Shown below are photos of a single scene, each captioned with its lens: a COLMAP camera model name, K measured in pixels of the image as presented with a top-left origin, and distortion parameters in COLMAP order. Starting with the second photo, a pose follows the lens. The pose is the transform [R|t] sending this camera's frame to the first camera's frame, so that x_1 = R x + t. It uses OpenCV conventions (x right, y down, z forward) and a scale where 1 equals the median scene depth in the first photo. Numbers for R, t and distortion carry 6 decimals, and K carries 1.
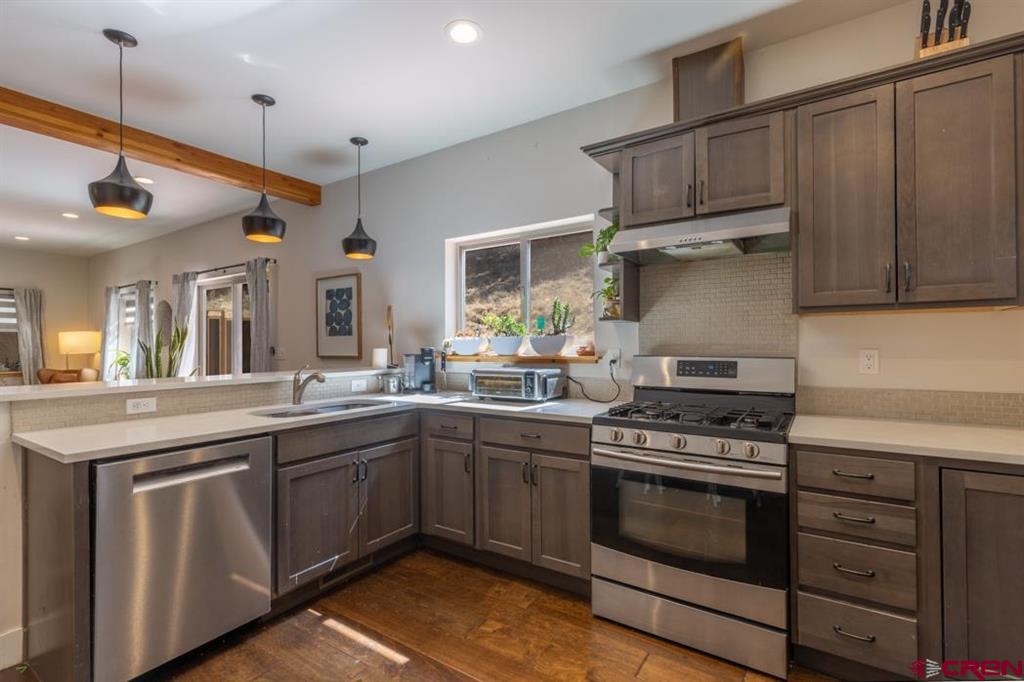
lens RADIAL K [[469.1, 0, 512.0], [0, 469.1, 341.0], [0, 0, 1]] dist [0.007347, -0.000329]
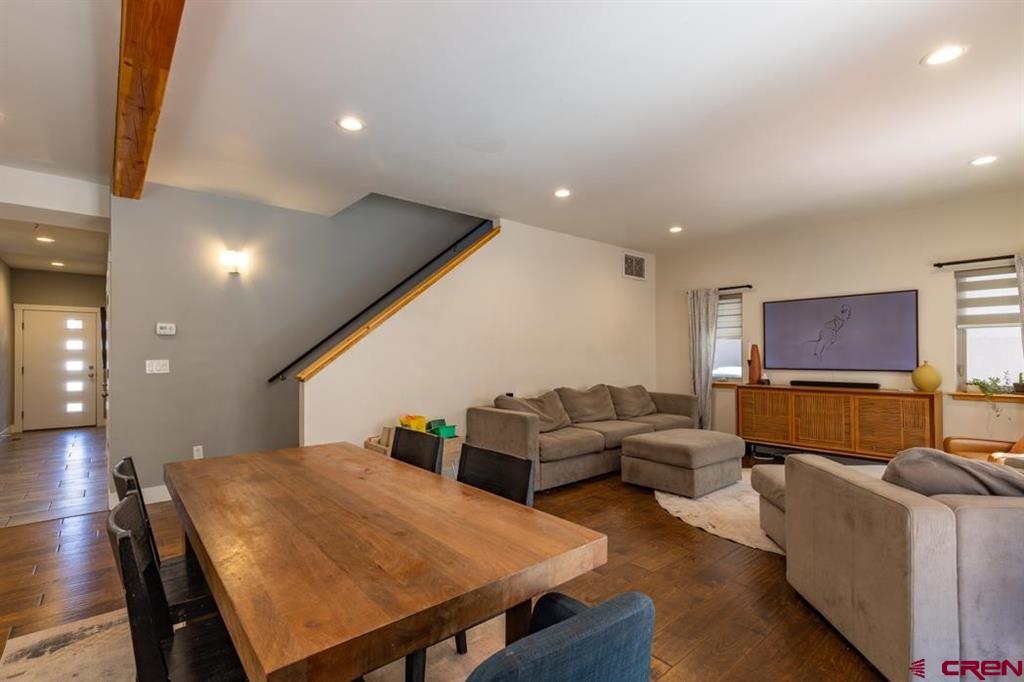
lens RADIAL K [[474.3, 0, 501.1], [0, 474.3, 353.2], [0, 0, 1]] dist [0.003943, 0.000641]
pose [[-0.284980, 0.003647, -0.958526, -0.480050], [0.015599, 0.999878, -0.000834, 0.005944], [0.958406, -0.015190, -0.285002, 0.902801]]
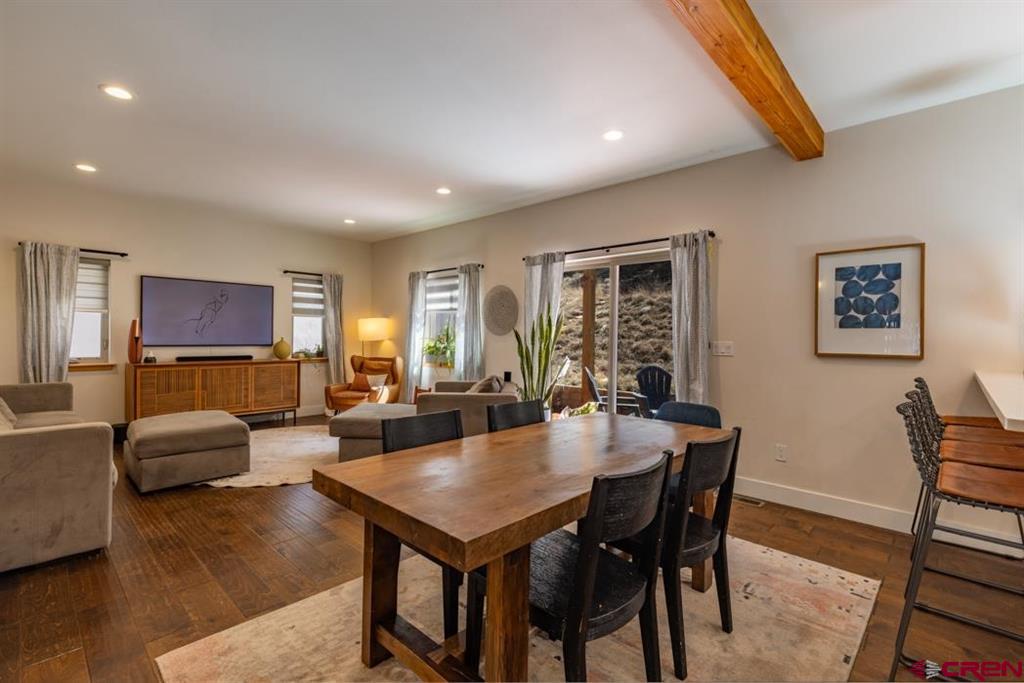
lens RADIAL K [[459.7, 0, 512.0], [0, 459.7, 341.5], [0, 0, 1]] dist [0.006364, -0.000167]
pose [[0.985698, 0.020265, -0.167301, -0.807745], [-0.016537, 0.999583, 0.023651, 0.002400], [0.167710, -0.020547, 0.985622, 0.172541]]
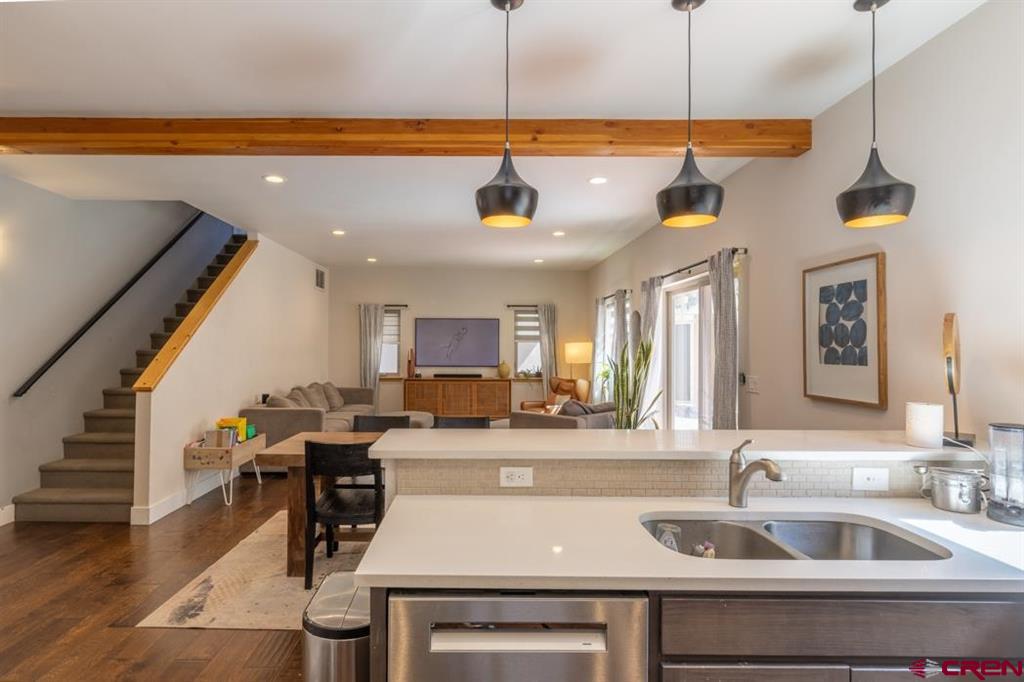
lens RADIAL K [[540.7, 0, 478.3], [0, 540.7, 341.1], [0, 0, 1]] dist [-0.004703, -0.000636]
pose [[0.550432, 0.000612, -0.834880, -0.058014], [-0.000070, 1.000000, 0.000688, -0.040640], [0.834880, -0.000320, 0.550432, 0.254725]]
